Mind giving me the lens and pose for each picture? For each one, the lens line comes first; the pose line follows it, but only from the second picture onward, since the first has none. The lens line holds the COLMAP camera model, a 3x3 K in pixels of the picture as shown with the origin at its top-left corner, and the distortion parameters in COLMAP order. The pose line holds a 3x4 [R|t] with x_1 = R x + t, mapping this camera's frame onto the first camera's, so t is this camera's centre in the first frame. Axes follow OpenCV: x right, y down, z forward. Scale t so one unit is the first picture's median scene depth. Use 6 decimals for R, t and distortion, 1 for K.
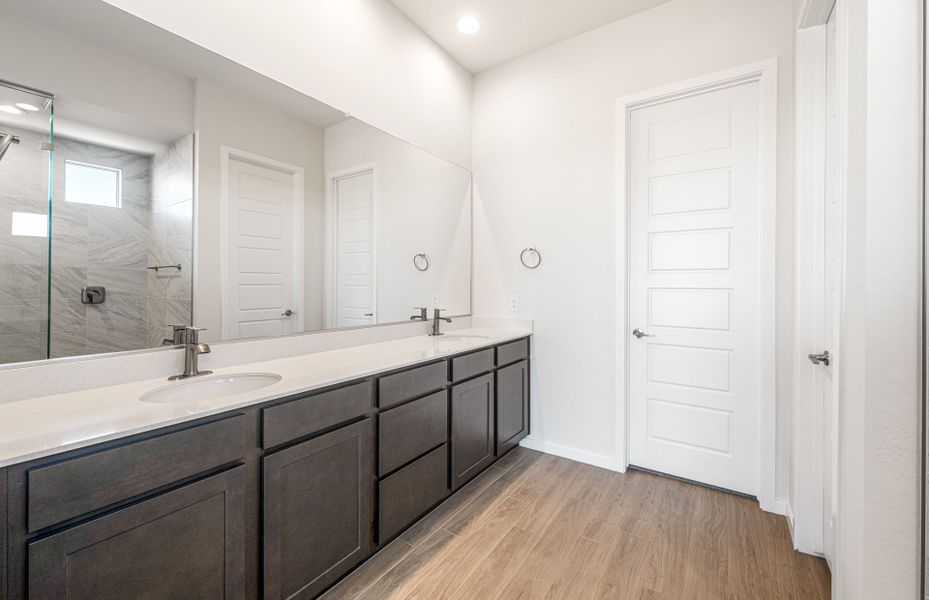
lens RADIAL K [[371.3, 0, 469.1], [0, 371.3, 292.3], [0, 0, 1]] dist [0.010477, -0.000117]
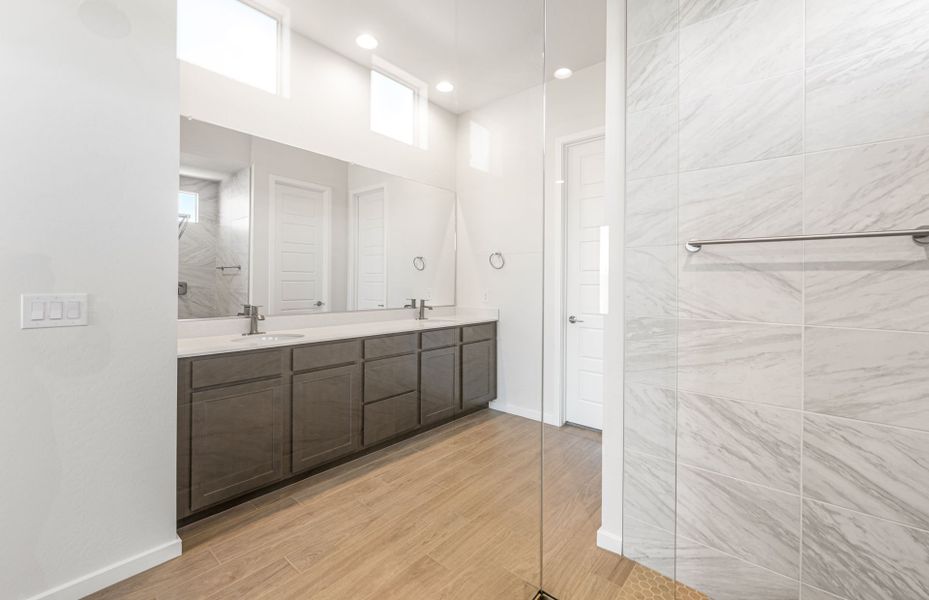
lens RADIAL K [[371.3, 0, 461.0], [0, 371.3, 293.2], [0, 0, 1]] dist [0.010477, -0.000117]
pose [[0.994208, 0.007579, -0.107206, 0.185072], [-0.006715, 0.999942, 0.008418, 0.009638], [0.107264, -0.007649, 0.994201, -0.290102]]
